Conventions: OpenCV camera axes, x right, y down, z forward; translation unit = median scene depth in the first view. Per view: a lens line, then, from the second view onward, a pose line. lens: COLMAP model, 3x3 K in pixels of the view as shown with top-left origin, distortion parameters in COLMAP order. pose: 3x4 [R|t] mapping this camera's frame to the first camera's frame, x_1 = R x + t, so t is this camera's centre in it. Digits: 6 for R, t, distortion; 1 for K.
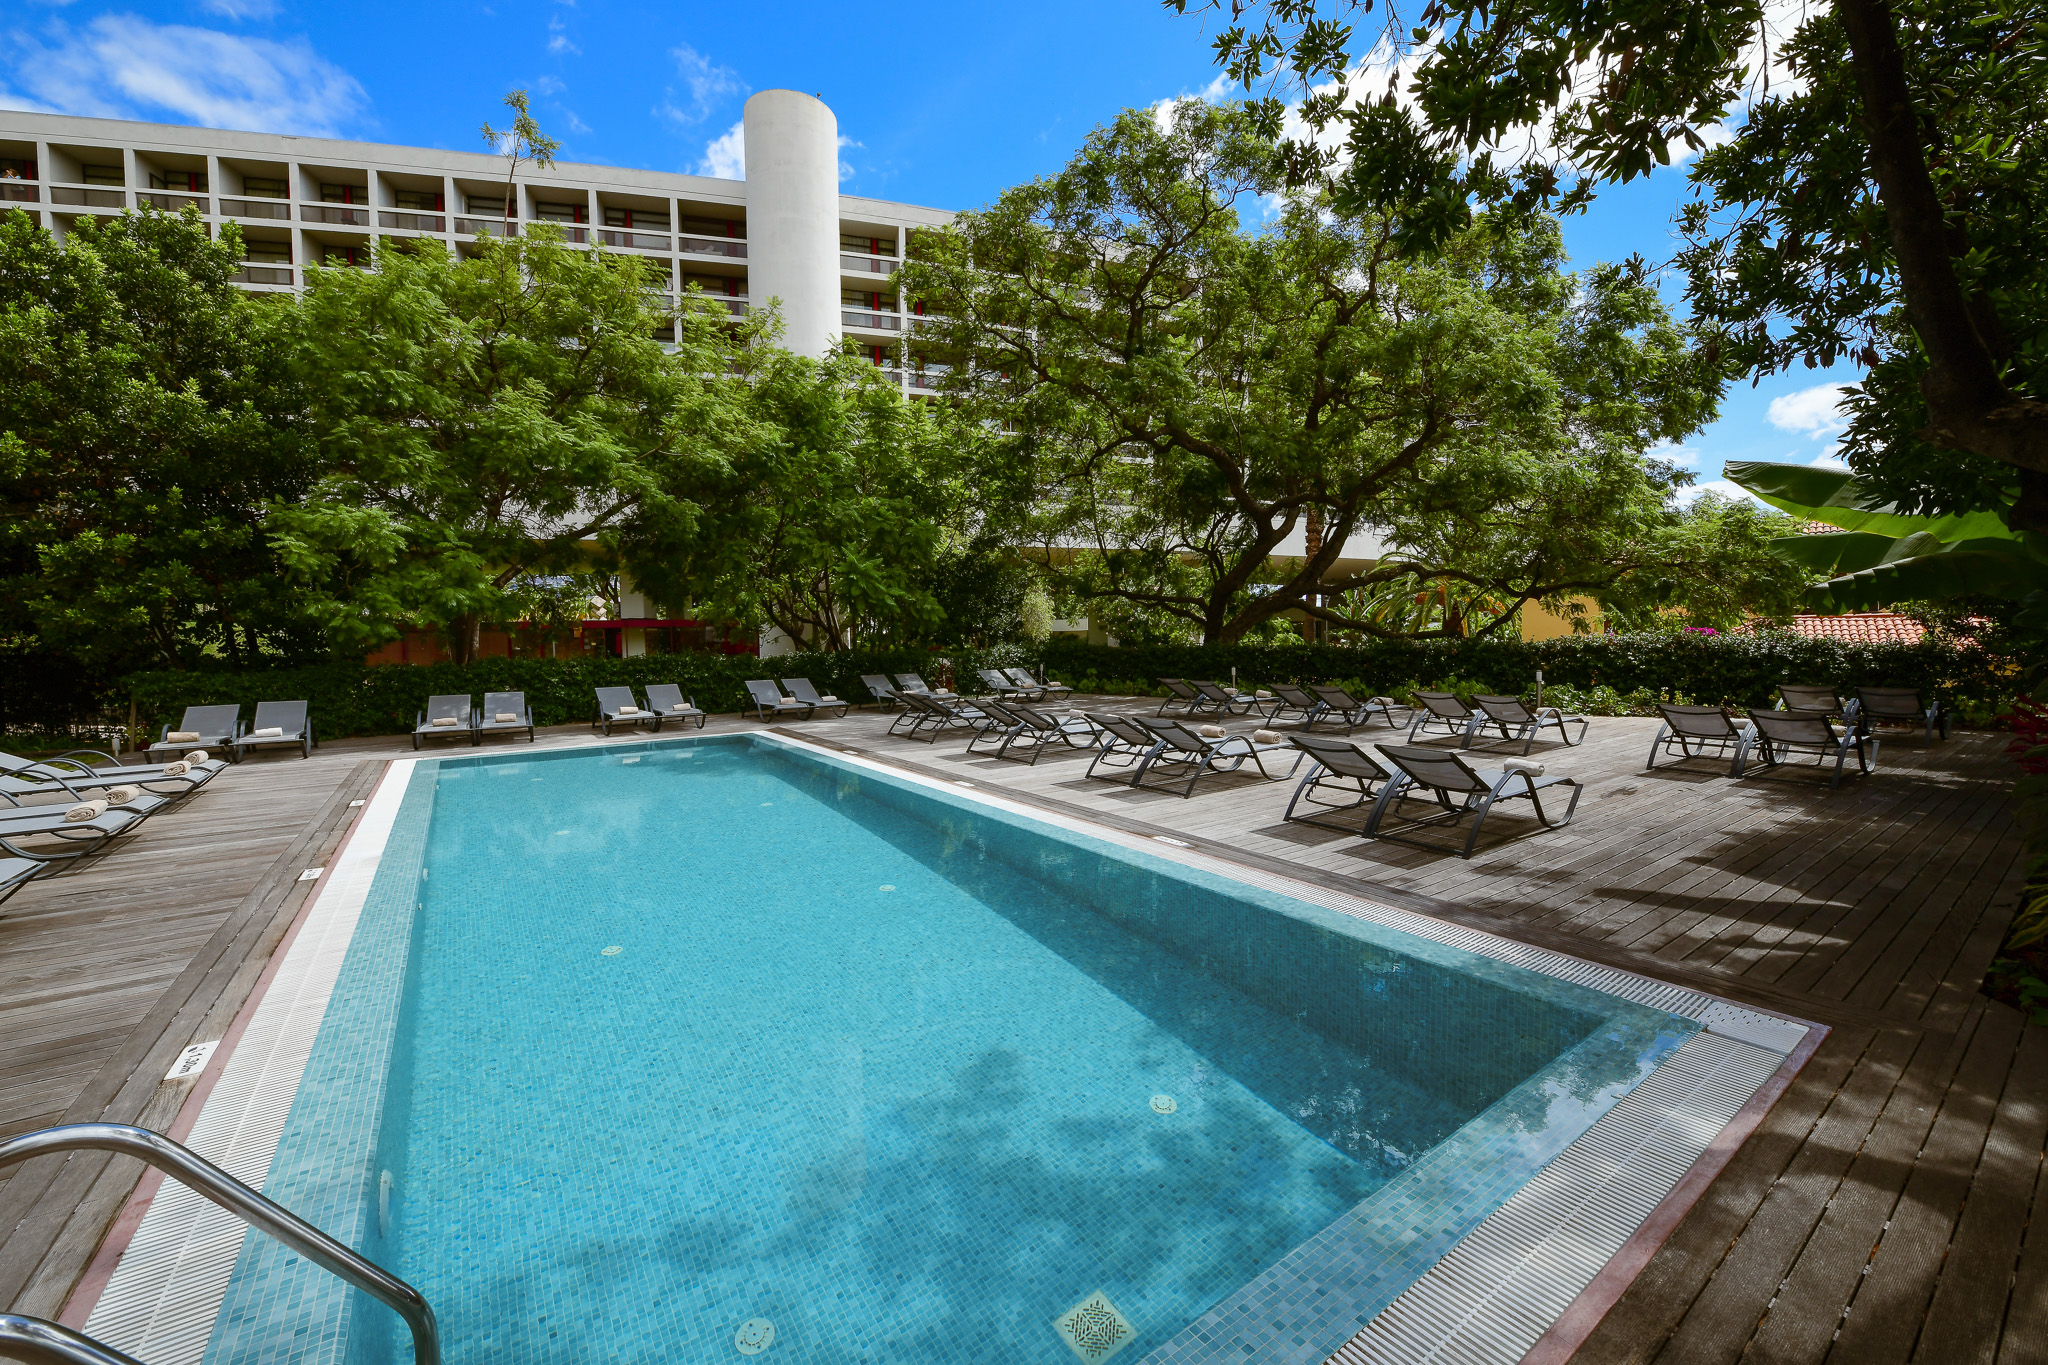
lens RADIAL K [[808.9, 0, 1030.8], [0, 808.9, 674.6], [0, 0, 1]] dist [-0.007747, -0.001698]
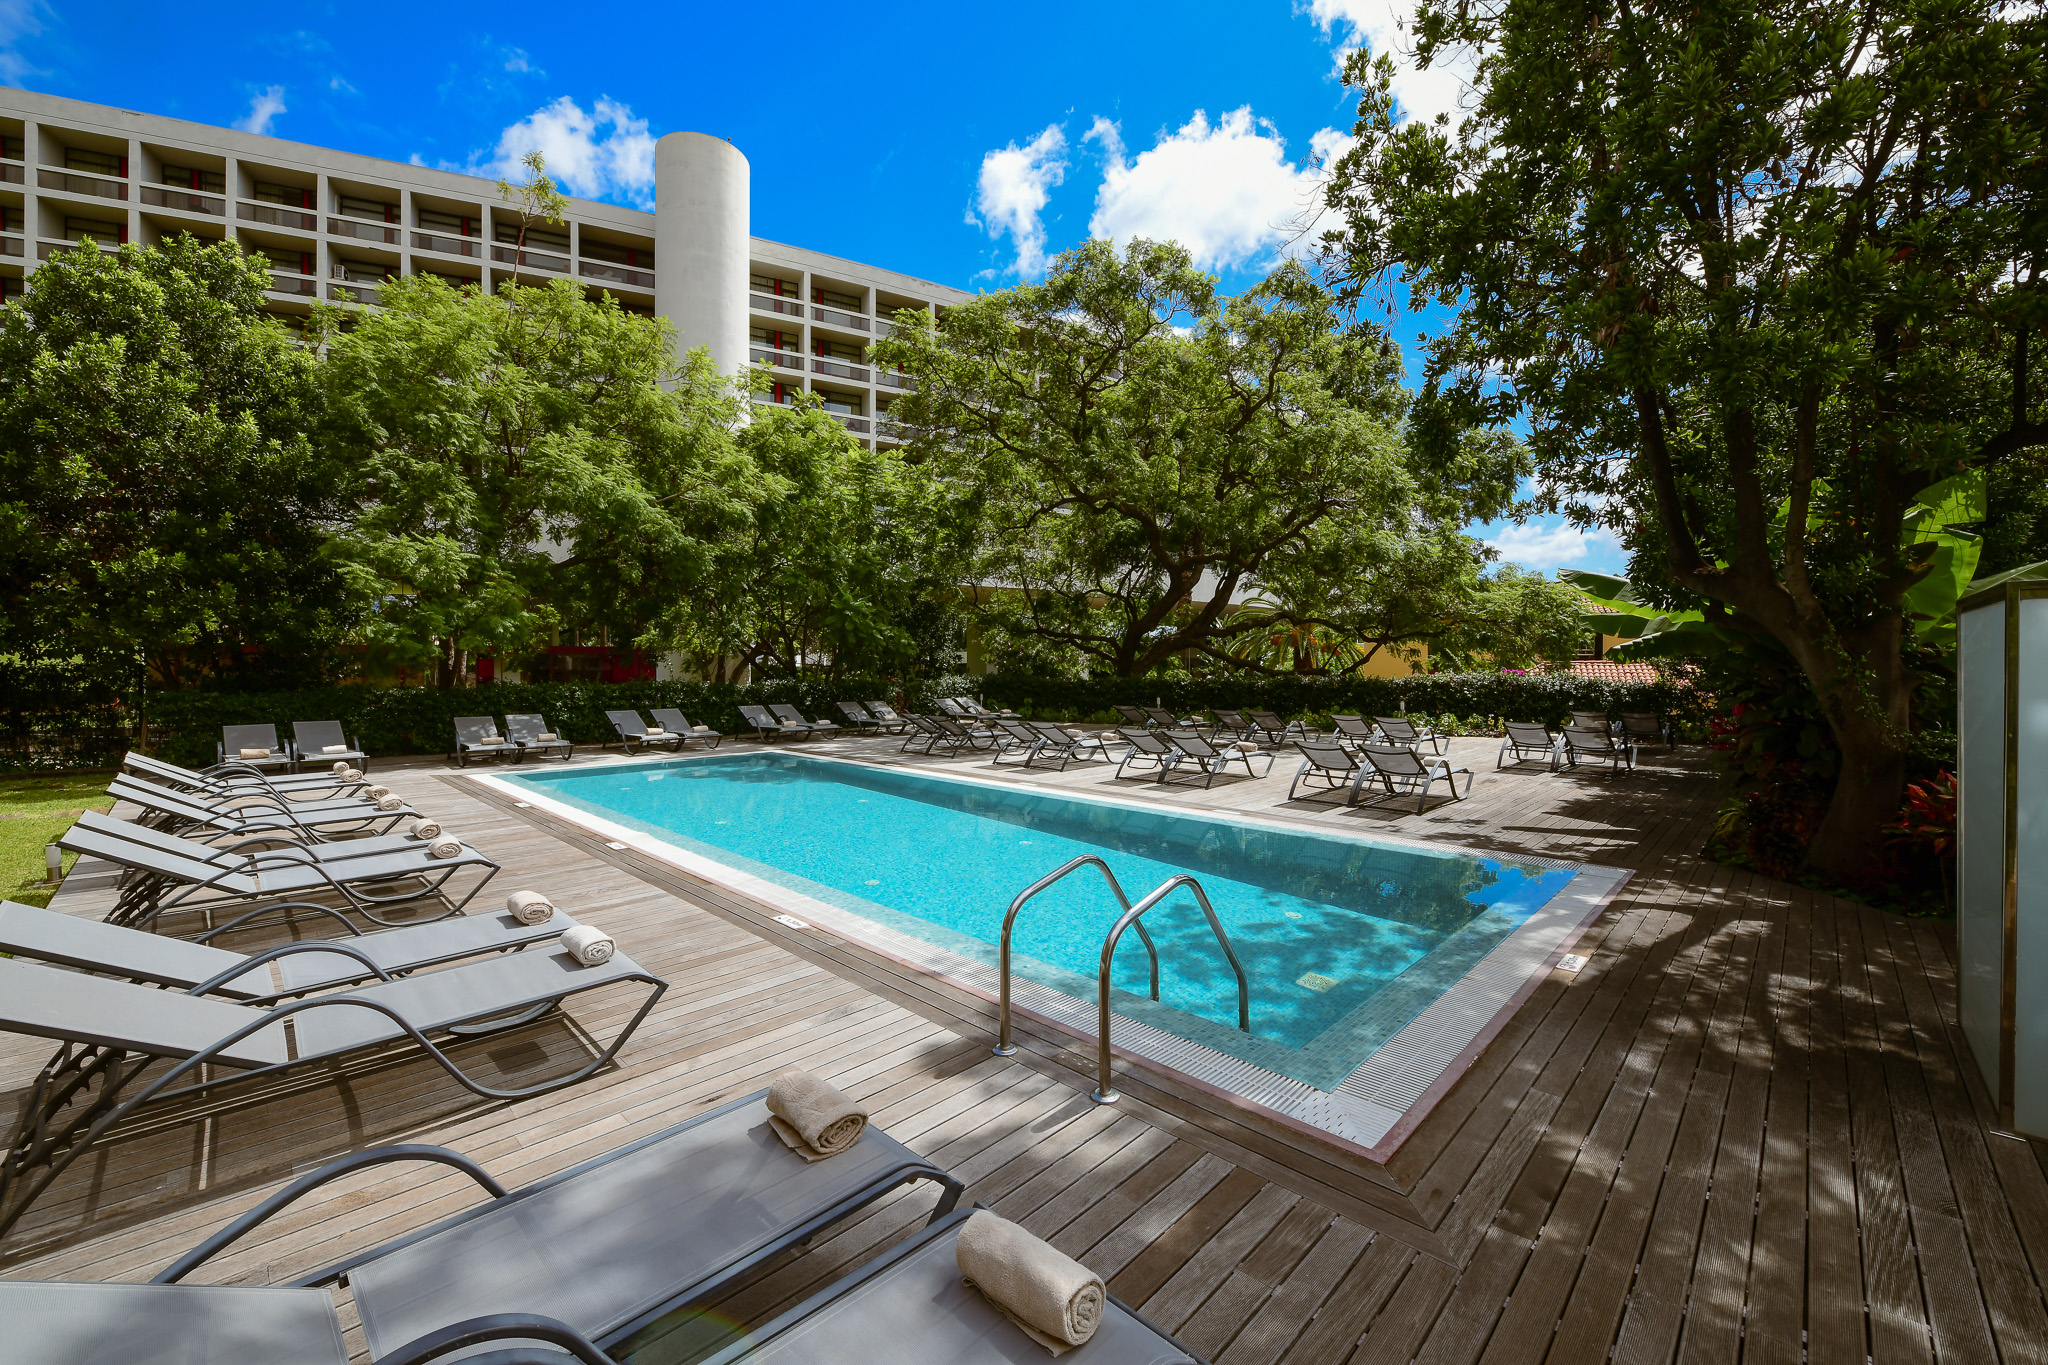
lens RADIAL K [[808.9, 0, 1030.8], [0, 808.9, 674.6], [0, 0, 1]] dist [-0.007747, -0.001698]
pose [[0.983160, 0.013222, 0.182268, -0.184992], [-0.005715, 0.999116, -0.041655, 0.009250], [-0.182658, 0.039912, 0.982366, -0.154645]]
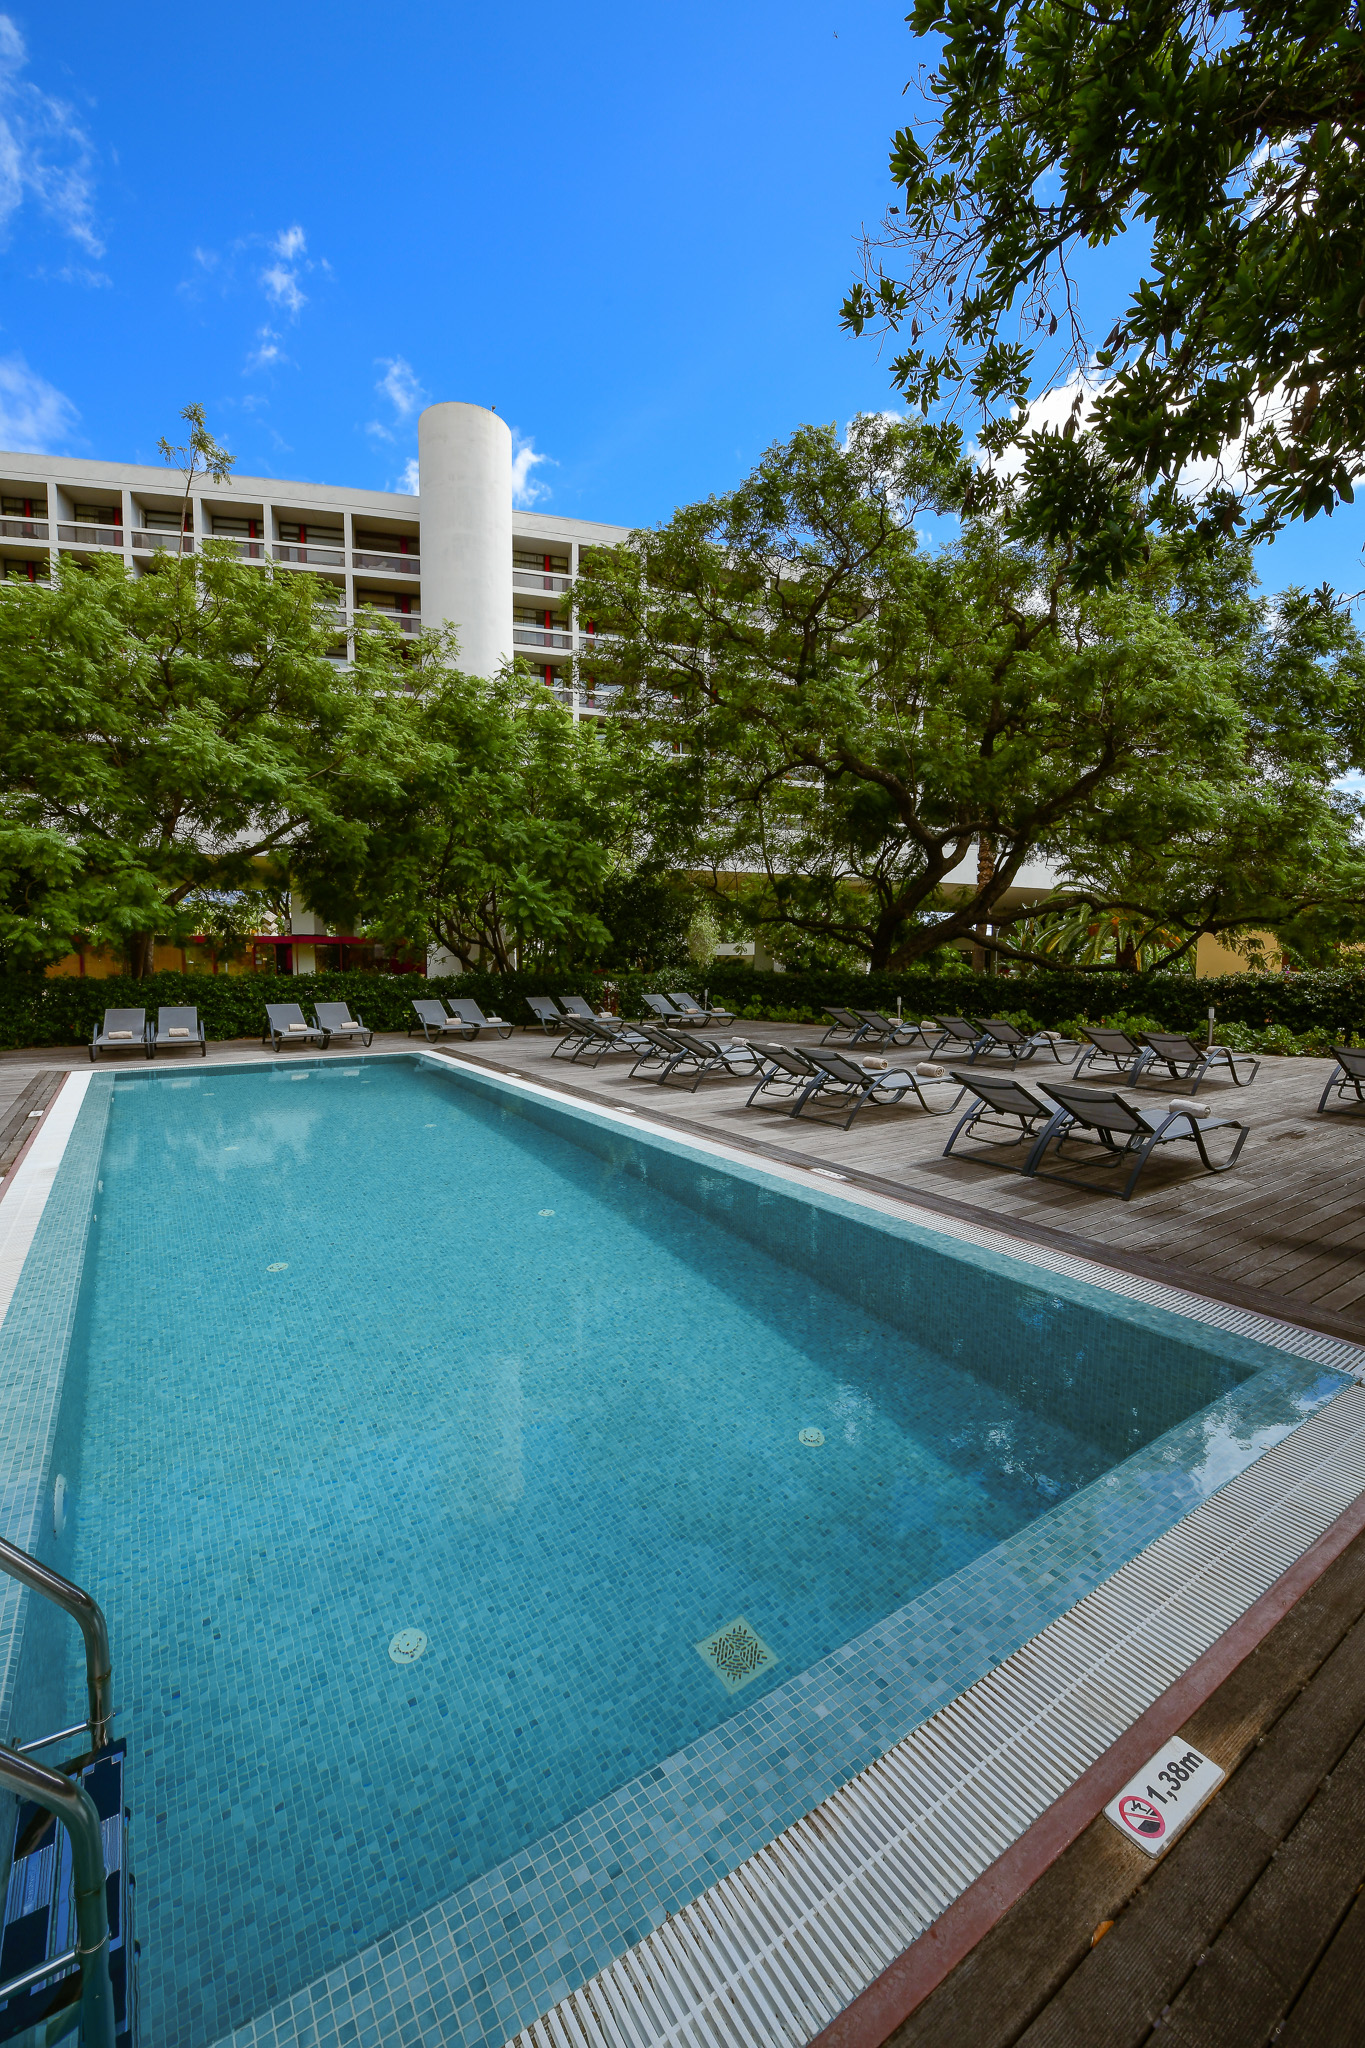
lens RADIAL K [[808.9, 0, 672.8], [0, 808.9, 1018.4], [0, 0, 1]] dist [-0.007747, -0.001698]
pose [[0.999359, 0.021684, -0.028491, 0.001928], [-0.020929, 0.999428, 0.026548, -0.003856], [0.029051, -0.025935, 0.999241, -0.001373]]
